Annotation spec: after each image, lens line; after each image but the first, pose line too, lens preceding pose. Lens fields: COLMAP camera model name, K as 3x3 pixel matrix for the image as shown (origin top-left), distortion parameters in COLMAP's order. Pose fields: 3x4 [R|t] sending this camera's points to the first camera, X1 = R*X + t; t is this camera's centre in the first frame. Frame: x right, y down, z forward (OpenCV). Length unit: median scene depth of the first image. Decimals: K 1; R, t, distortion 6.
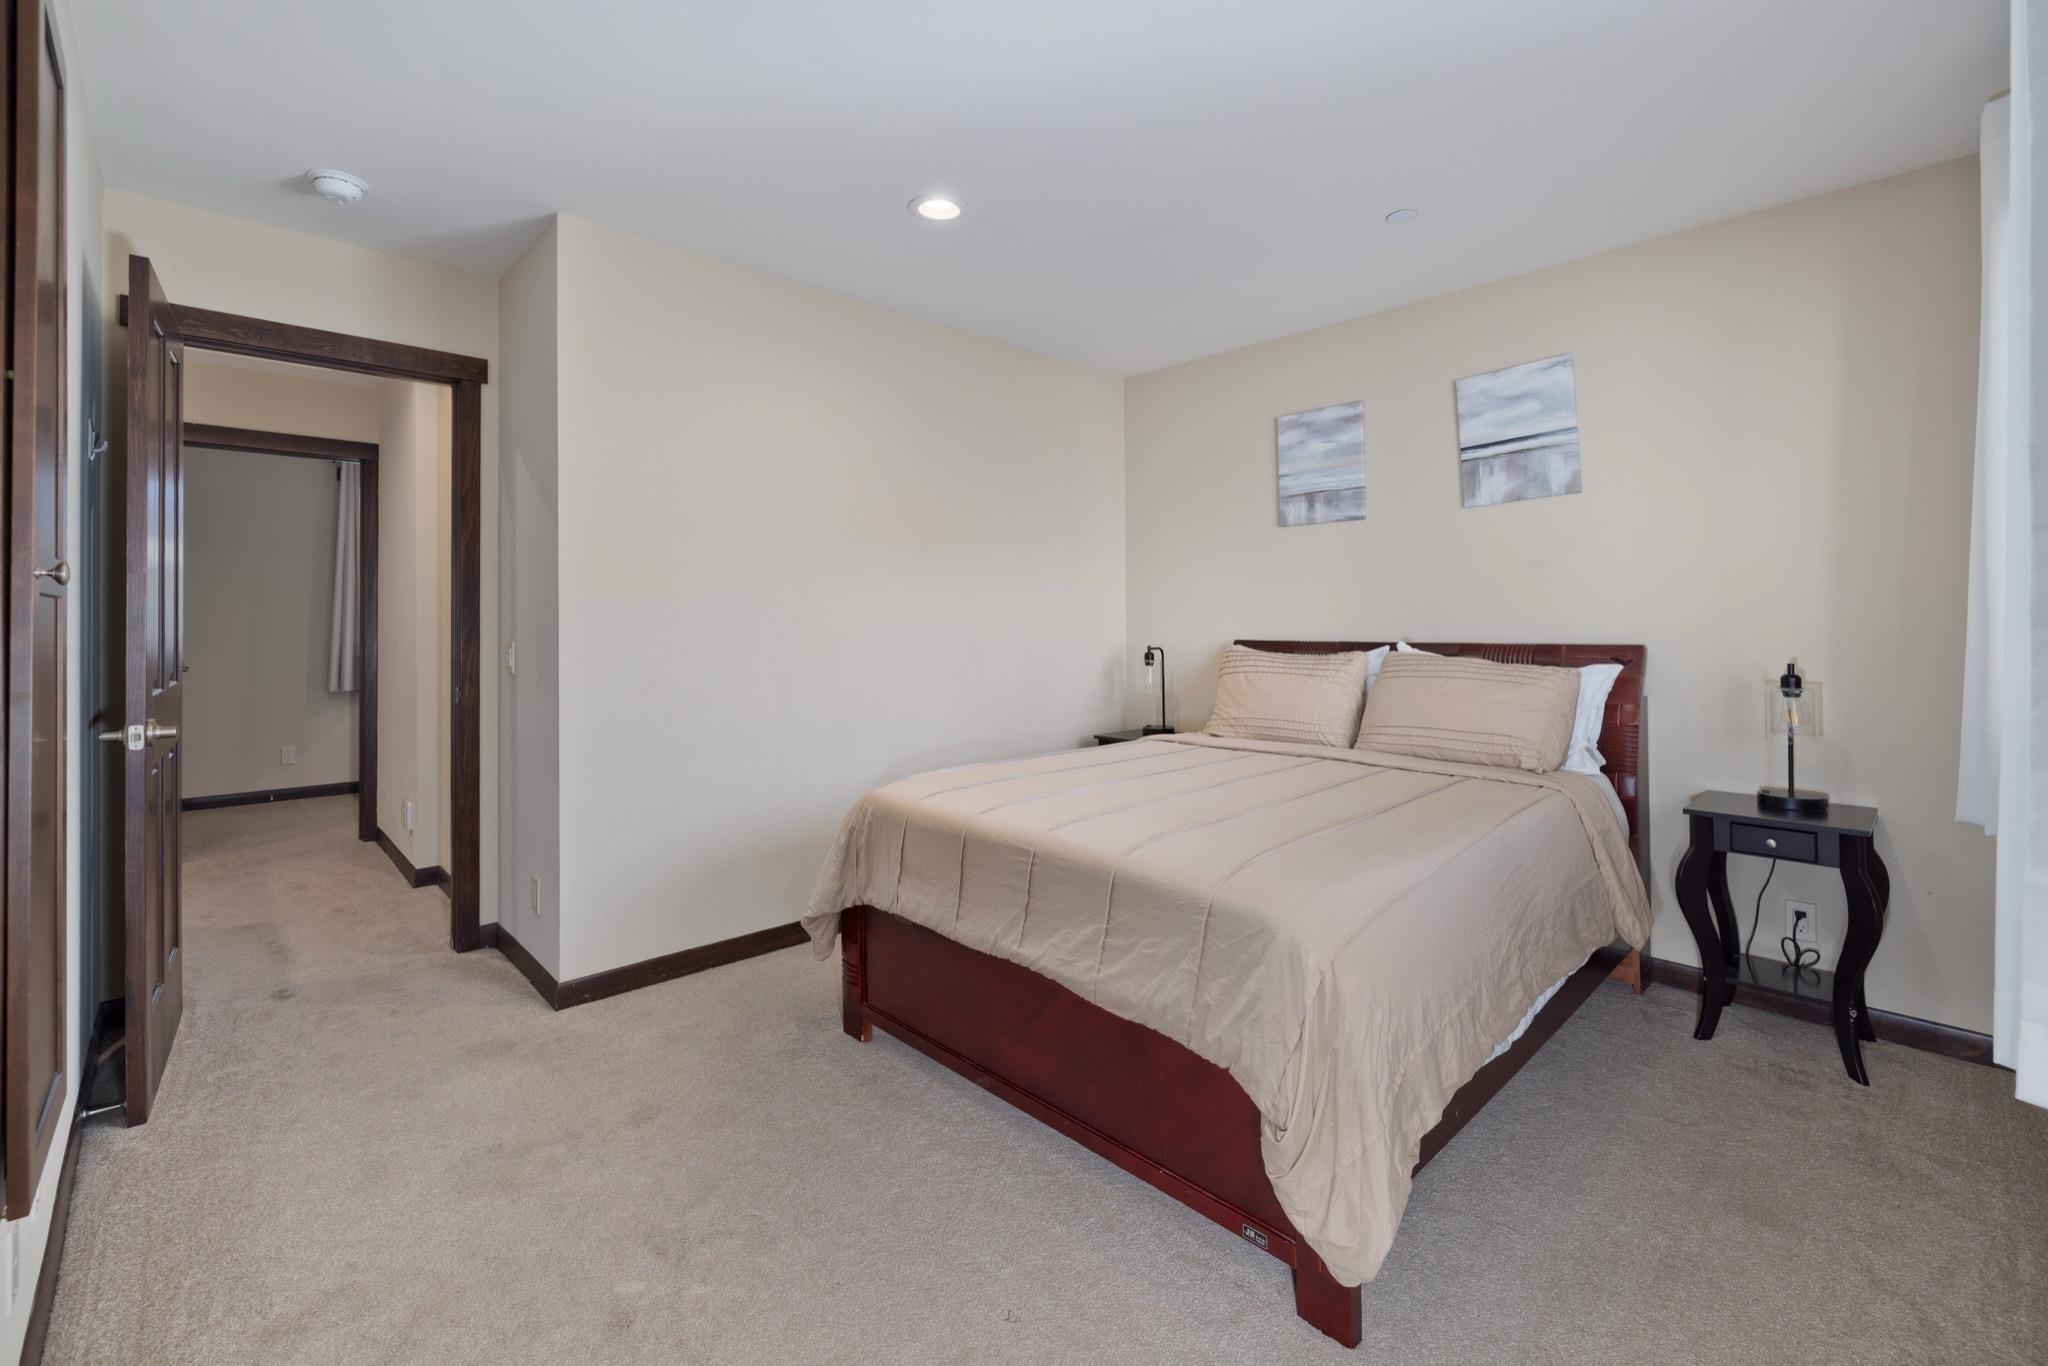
lens RADIAL K [[891.4, 0, 1015.7], [0, 891.4, 604.4], [0, 0, 1]] dist [-0.002148, -0.000422]
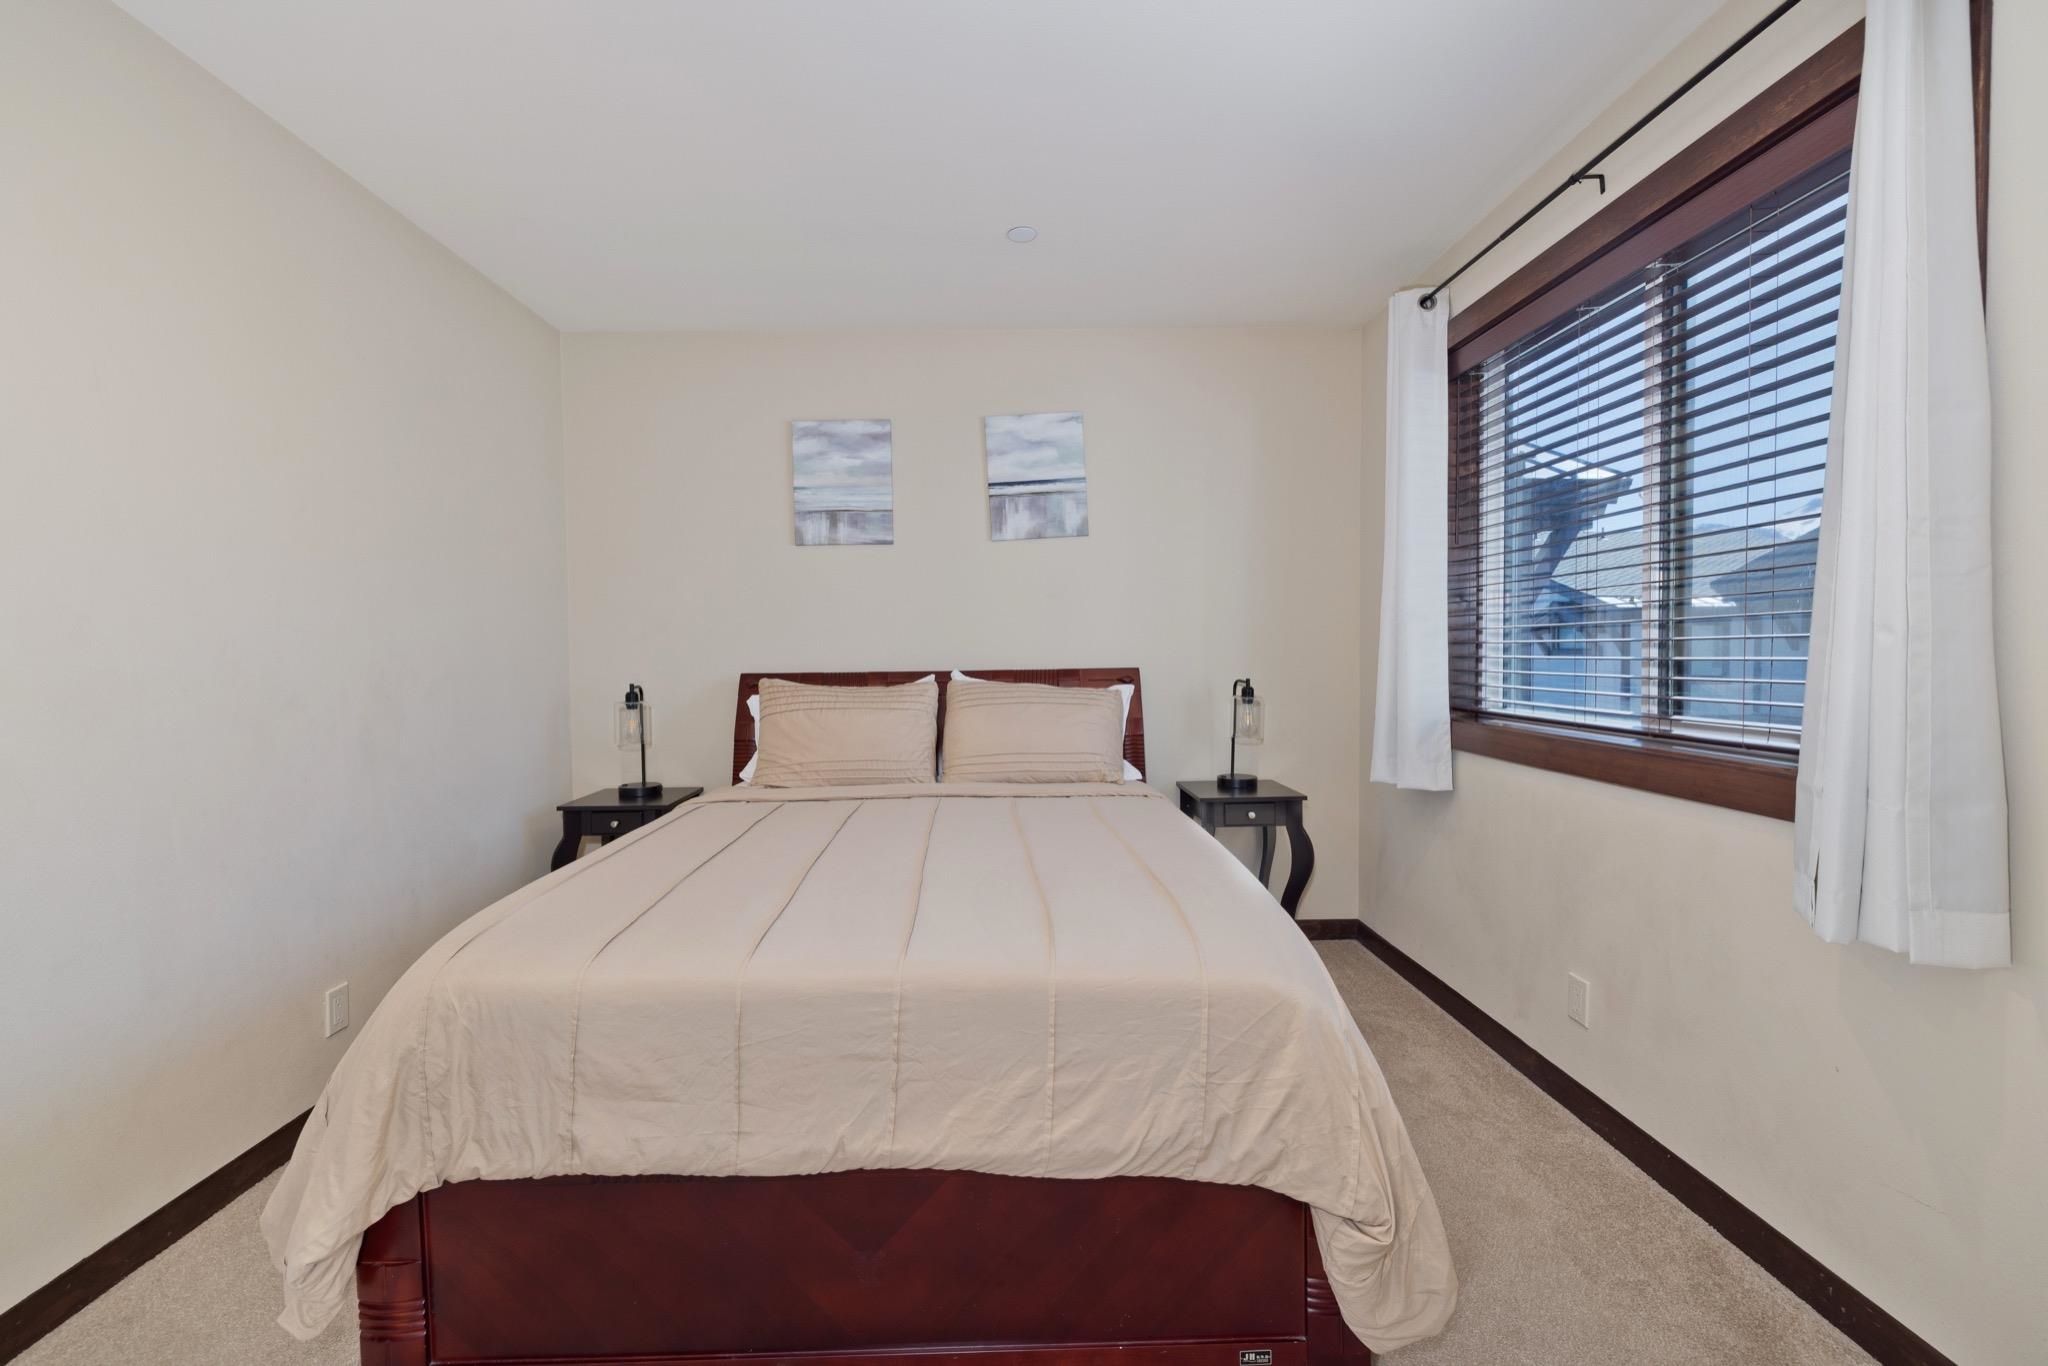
lens RADIAL K [[855.3, 0, 1017.5], [0, 855.3, 675.3], [0, 0, 1]] dist [-0.000616, -0.000001]
pose [[0.668796, -0.027115, 0.742952, -0.233978], [-0.004940, 0.999150, 0.040913, 0.008310], [-0.743430, -0.031033, 0.668094, 0.309468]]
